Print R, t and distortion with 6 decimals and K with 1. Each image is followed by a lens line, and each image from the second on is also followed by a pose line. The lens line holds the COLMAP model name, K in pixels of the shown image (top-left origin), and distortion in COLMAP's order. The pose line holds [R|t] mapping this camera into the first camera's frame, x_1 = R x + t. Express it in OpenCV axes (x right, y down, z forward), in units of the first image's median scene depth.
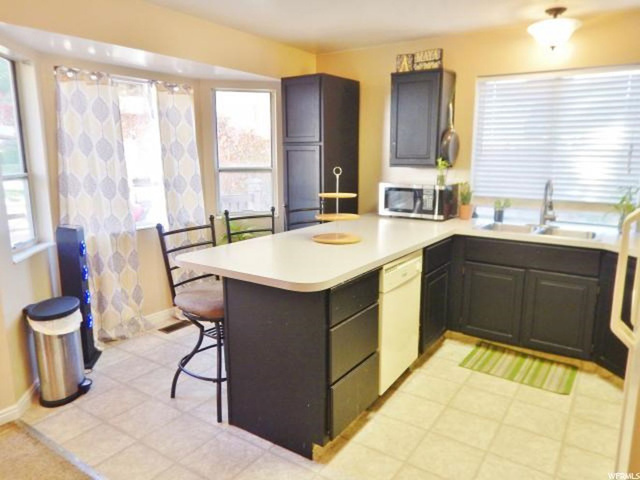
lens RADIAL K [[451.7, 0, 322.0], [0, 451.7, 233.4], [0, 0, 1]] dist [0.022744, 0.000256]
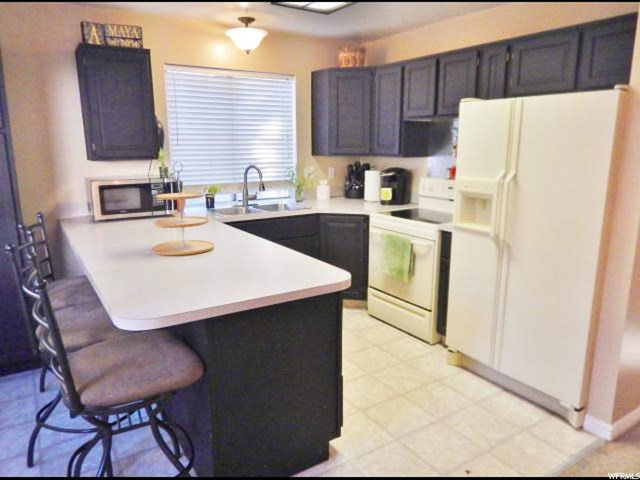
lens RADIAL K [[461.2, 0, 327.4], [0, 461.2, 238.9], [0, 0, 1]] dist [-0.008898, -0.005433]
pose [[0.400978, -0.199002, 0.894212, -0.549582], [0.165742, 0.975771, 0.142831, -0.073378], [-0.900970, 0.090936, 0.424246, 0.355802]]
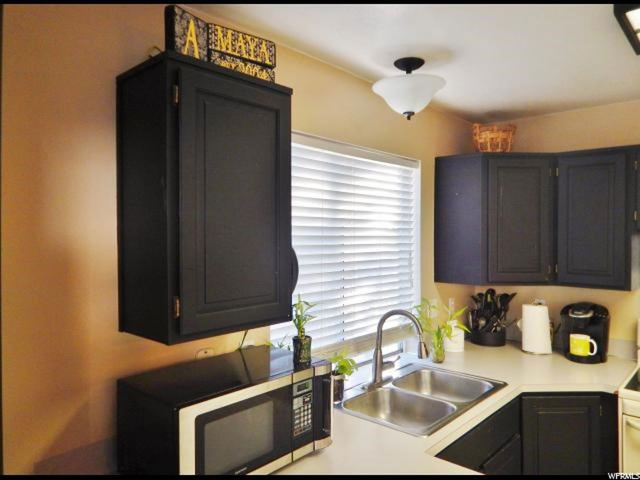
lens RADIAL K [[459.0, 0, 316.3], [0, 459.0, 235.0], [0, 0, 1]] dist [-0.015856, -0.002377]
pose [[0.163171, -0.010381, 0.986543, -0.174410], [0.170676, 0.985165, -0.017862, -0.242931], [-0.971723, 0.171293, 0.162522, 1.036815]]
